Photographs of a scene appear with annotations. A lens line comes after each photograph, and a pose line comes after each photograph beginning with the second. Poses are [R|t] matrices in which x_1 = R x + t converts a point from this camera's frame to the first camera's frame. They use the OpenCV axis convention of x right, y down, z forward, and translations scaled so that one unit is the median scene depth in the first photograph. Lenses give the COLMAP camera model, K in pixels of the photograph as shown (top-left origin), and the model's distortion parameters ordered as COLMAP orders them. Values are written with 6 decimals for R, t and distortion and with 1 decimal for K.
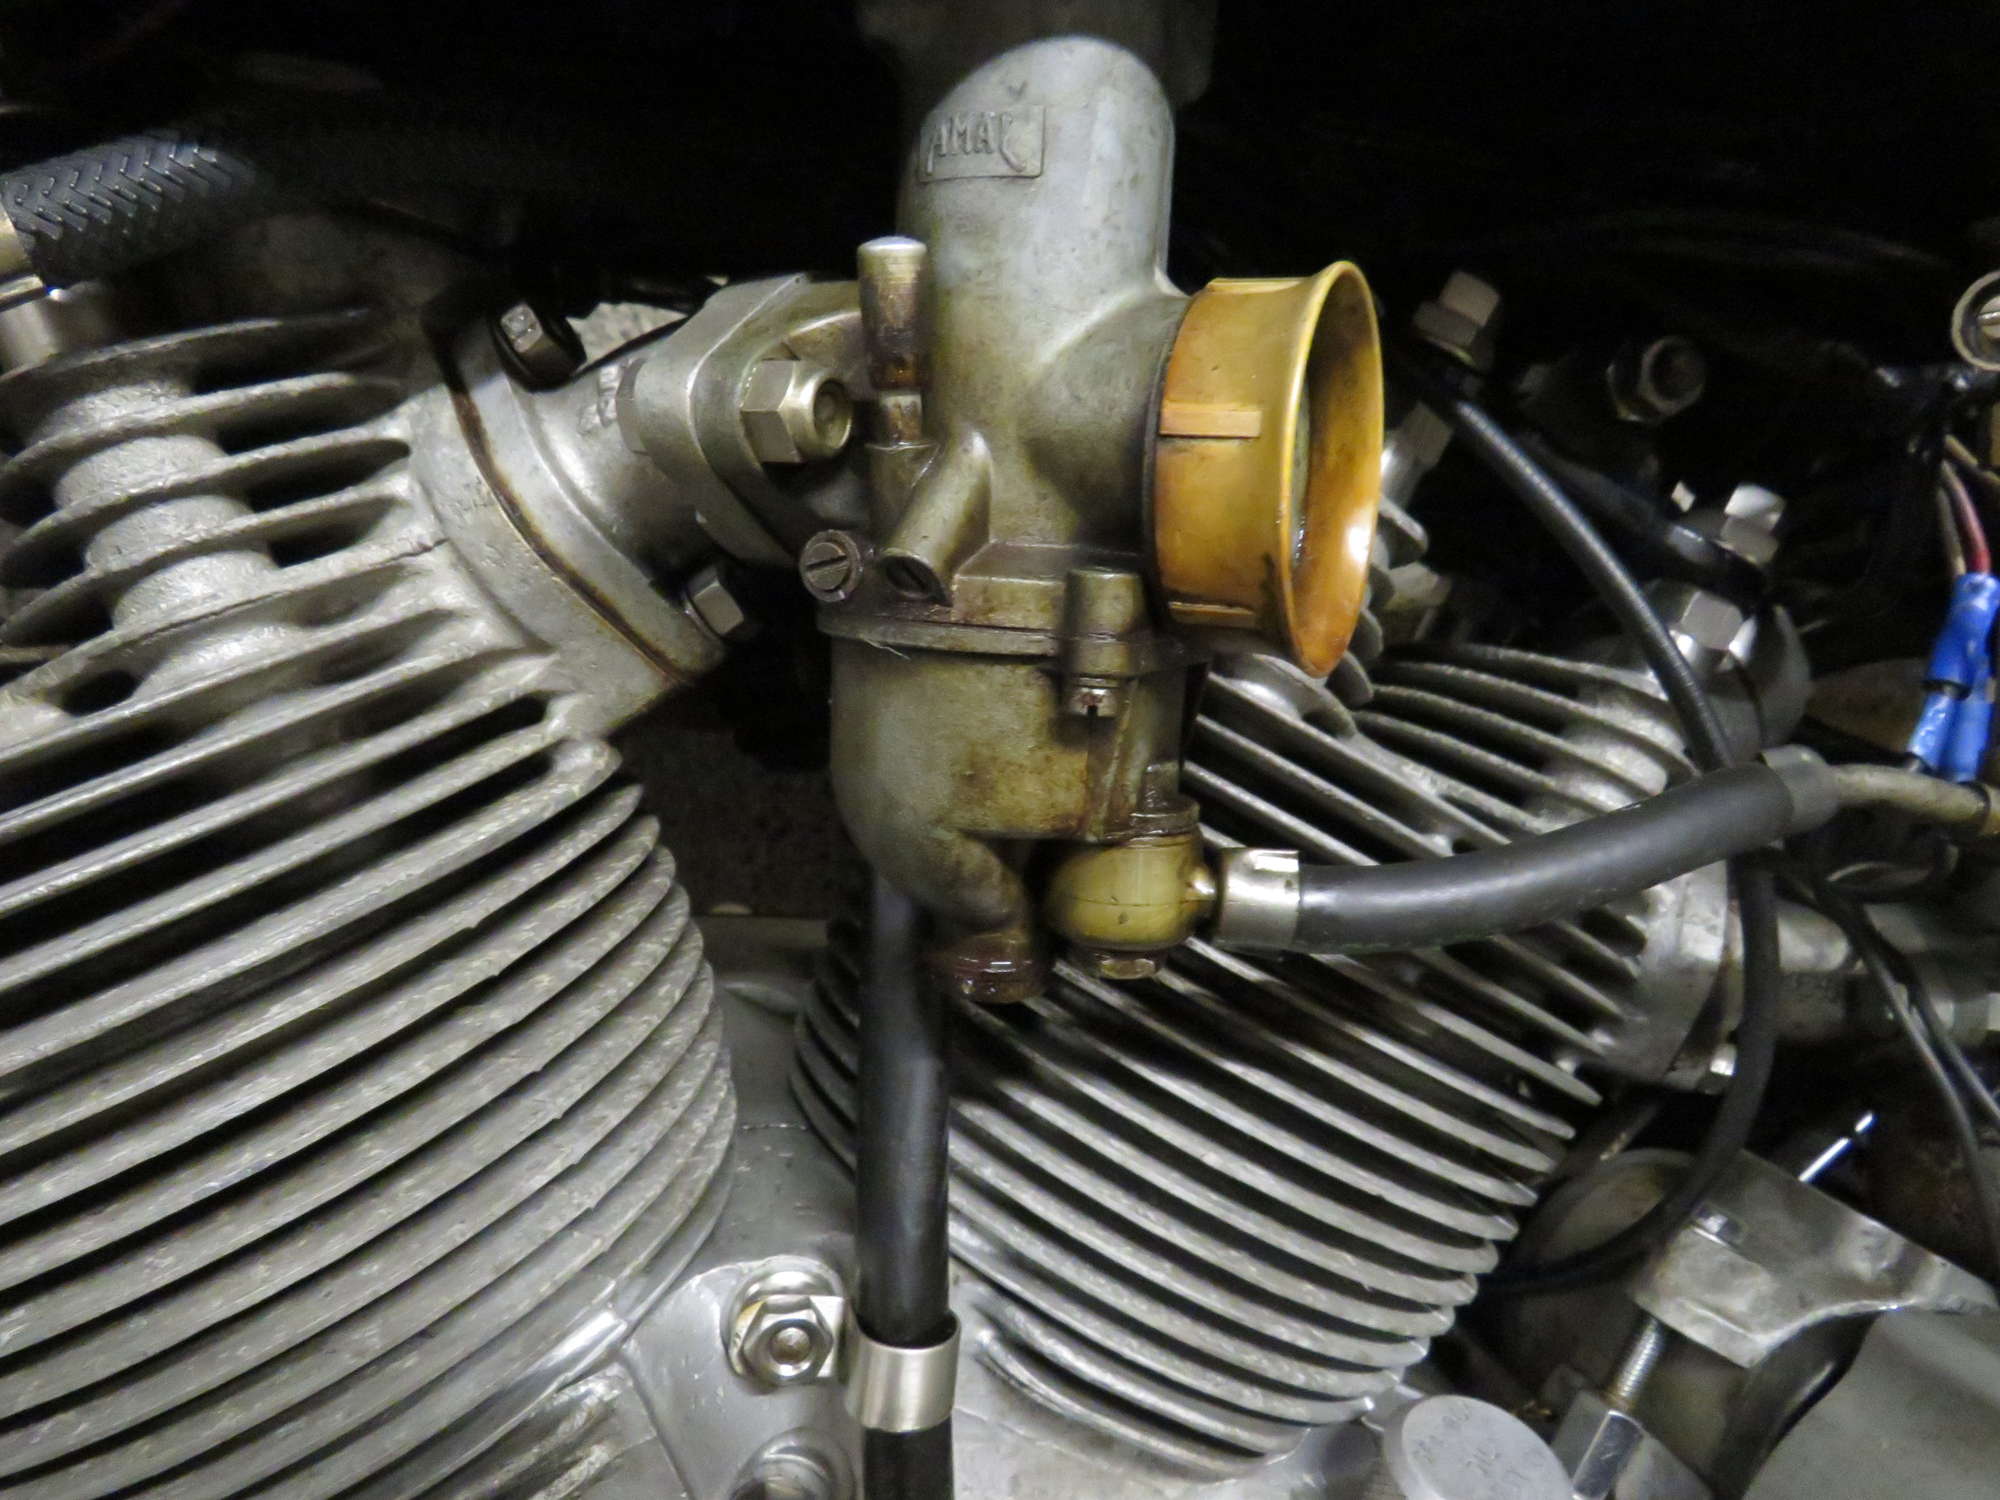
lens RADIAL K [[1406.5, 0, 985.0], [0, 1406.5, 753.9], [0, 0, 1]] dist [-0.022354, -0.005817]
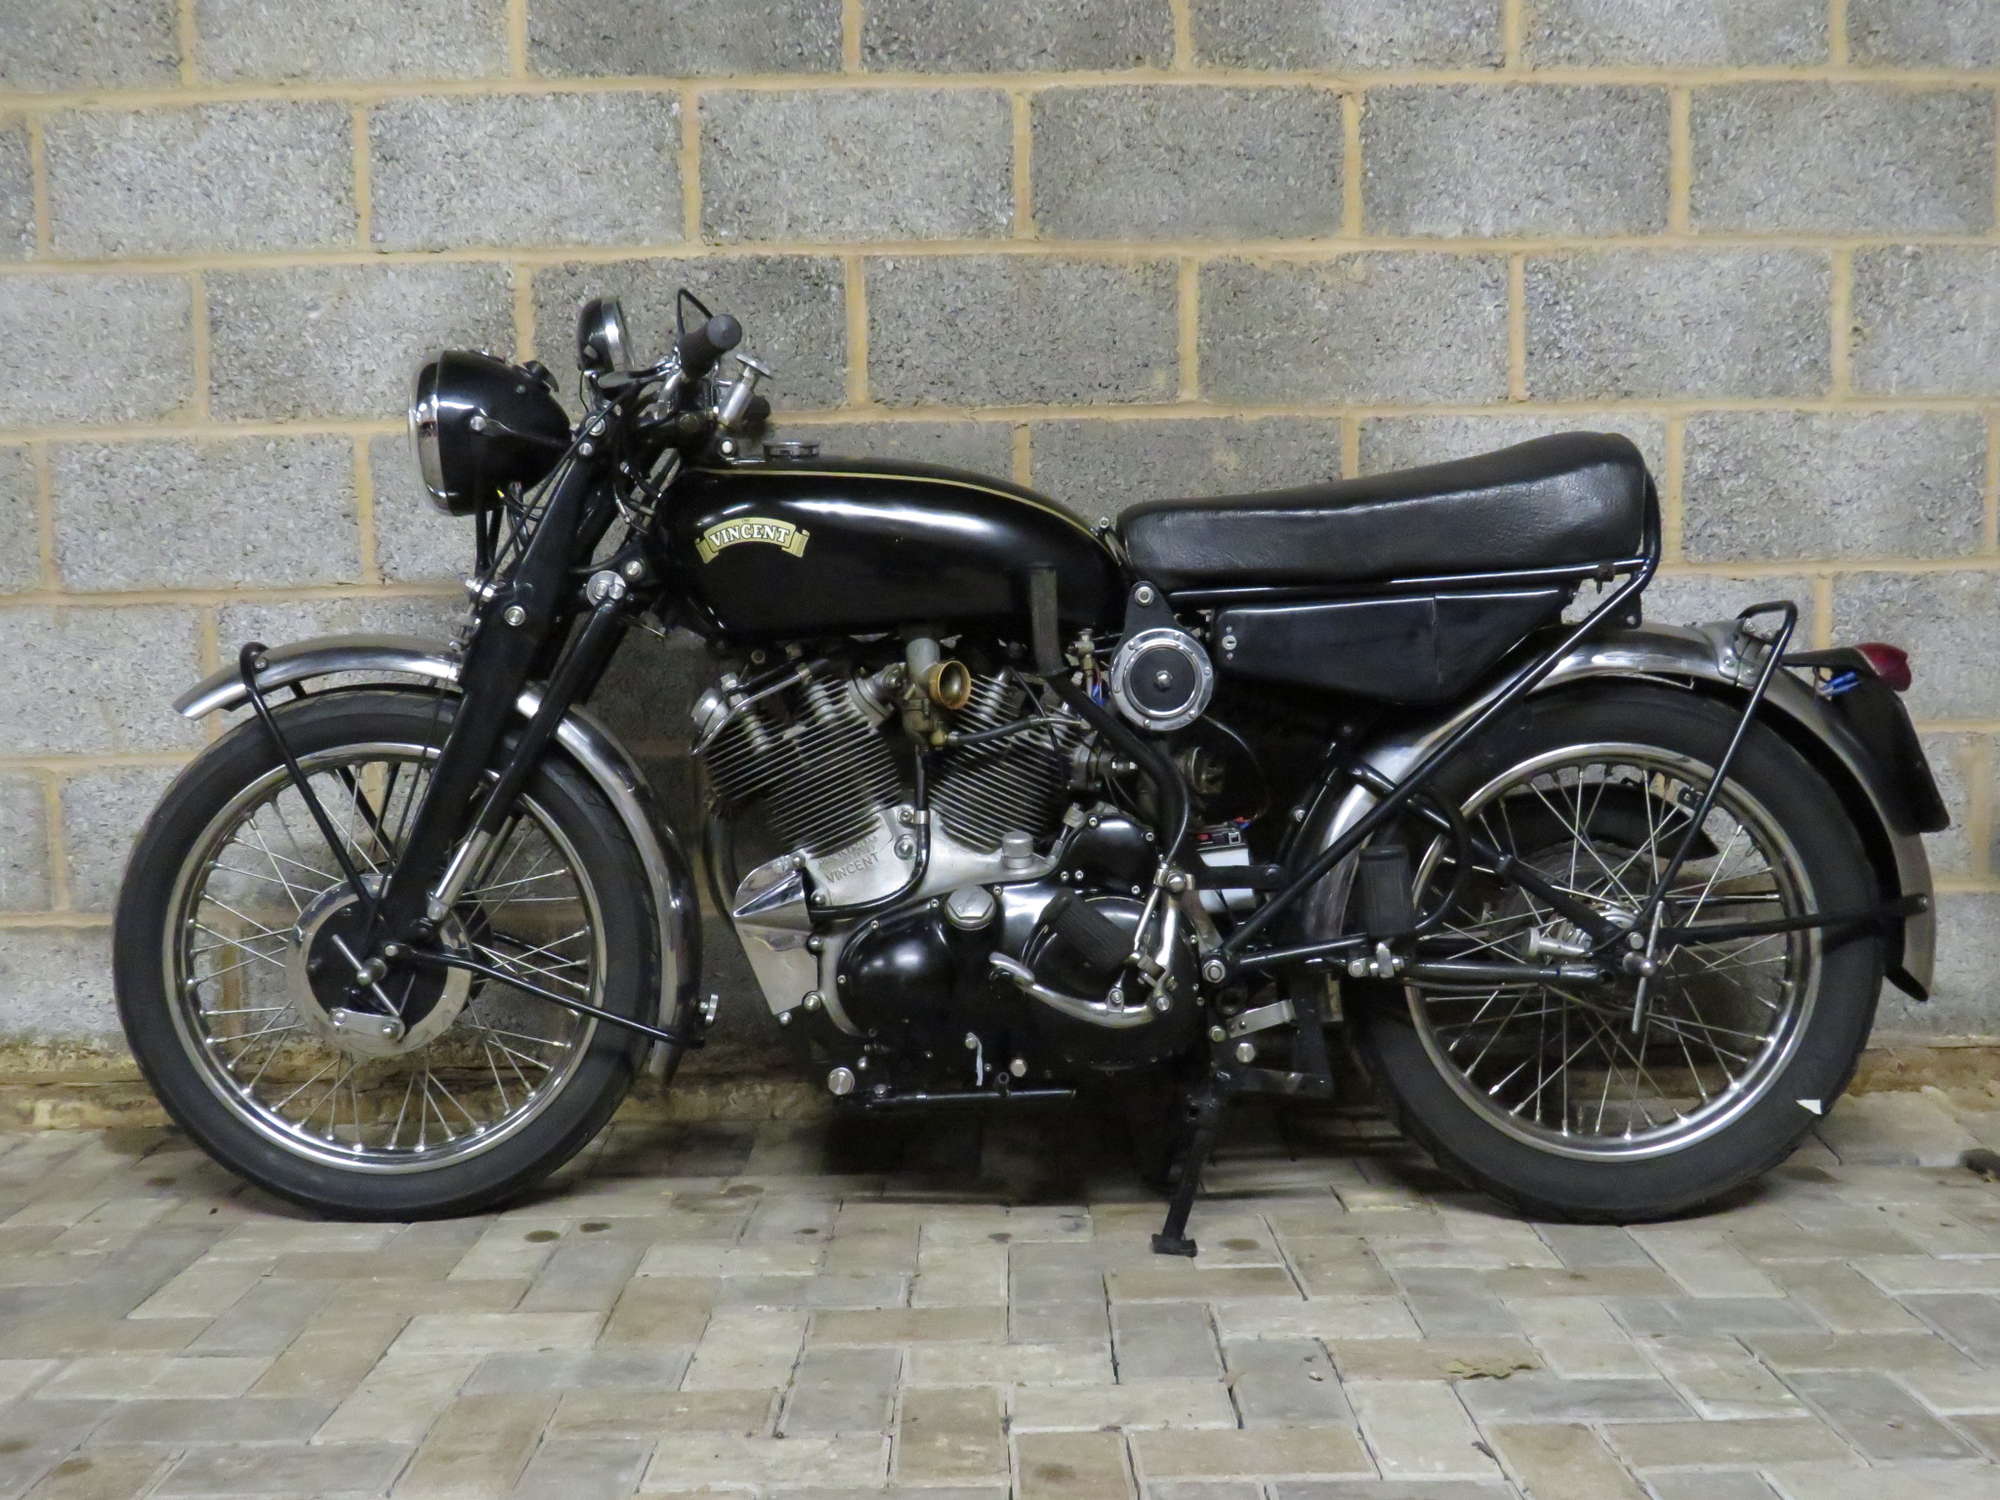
lens RADIAL K [[1838.5, 0, 1005.4], [0, 1838.5, 754.3], [0, 0, 1]] dist [-0.033527, 0.000000]
pose [[0.965143, -0.071366, -0.251805, 2.812037], [0.048030, 0.994062, -0.097639, 1.113808], [0.257278, 0.082141, 0.962840, -8.109094]]
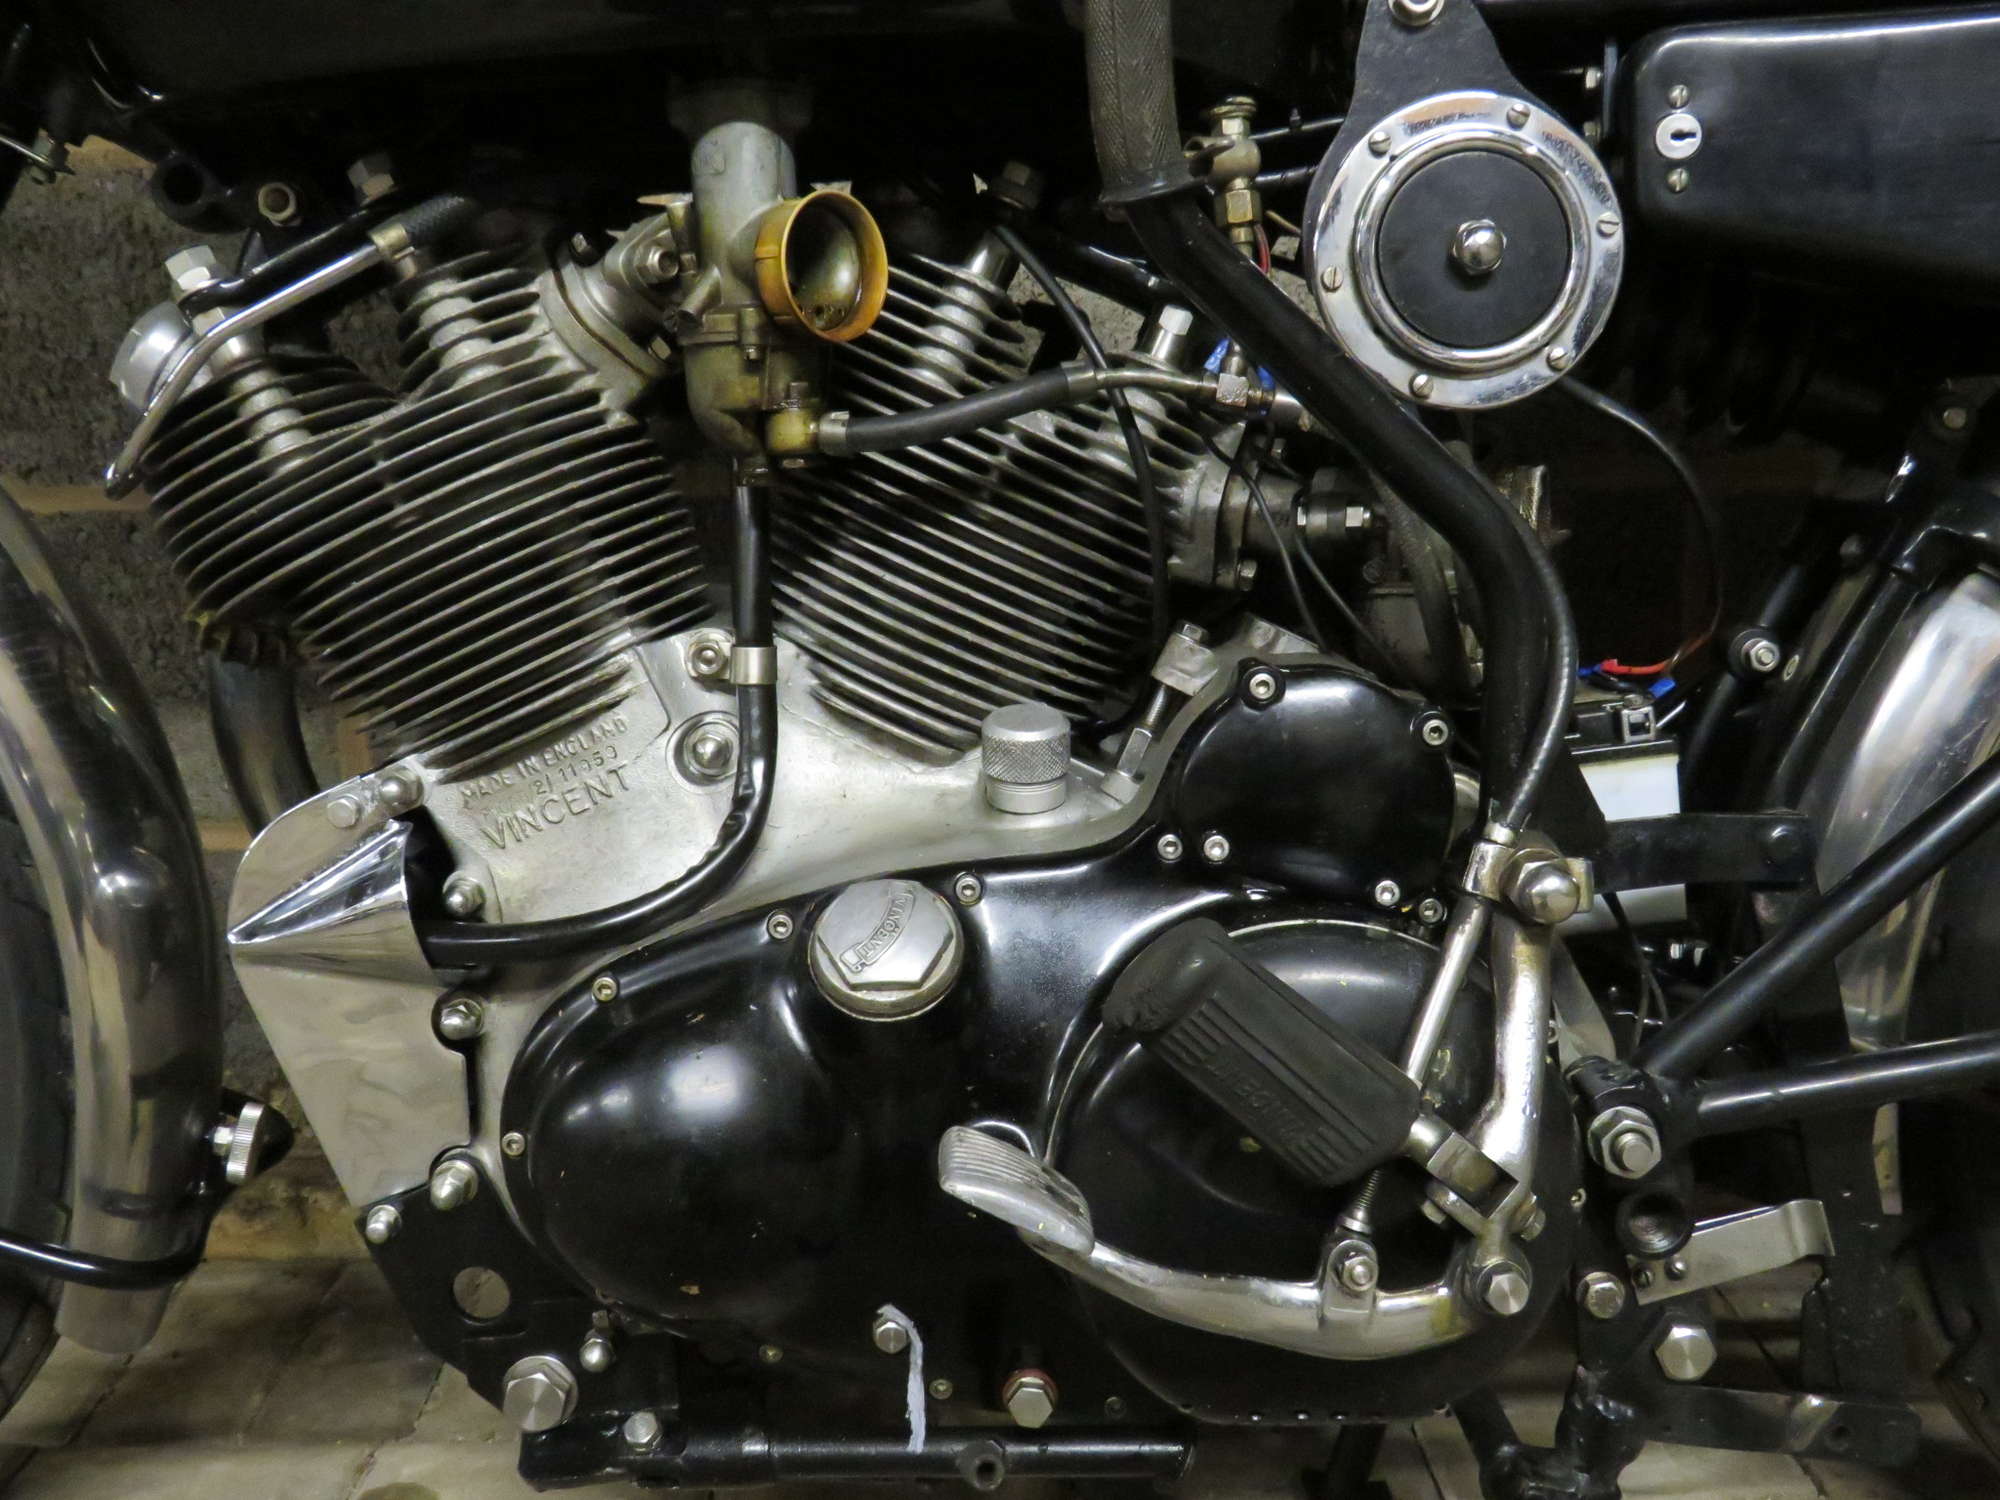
lens RADIAL K [[1838.5, 0, 1006.7], [0, 1838.5, 752.9], [0, 0, 1]] dist [-0.033527, 0.000000]
pose [[0.967765, -0.042405, -0.248258, 1.220865], [0.047788, 0.998734, 0.015693, 0.611066], [0.247278, -0.027051, 0.968567, -2.071504]]
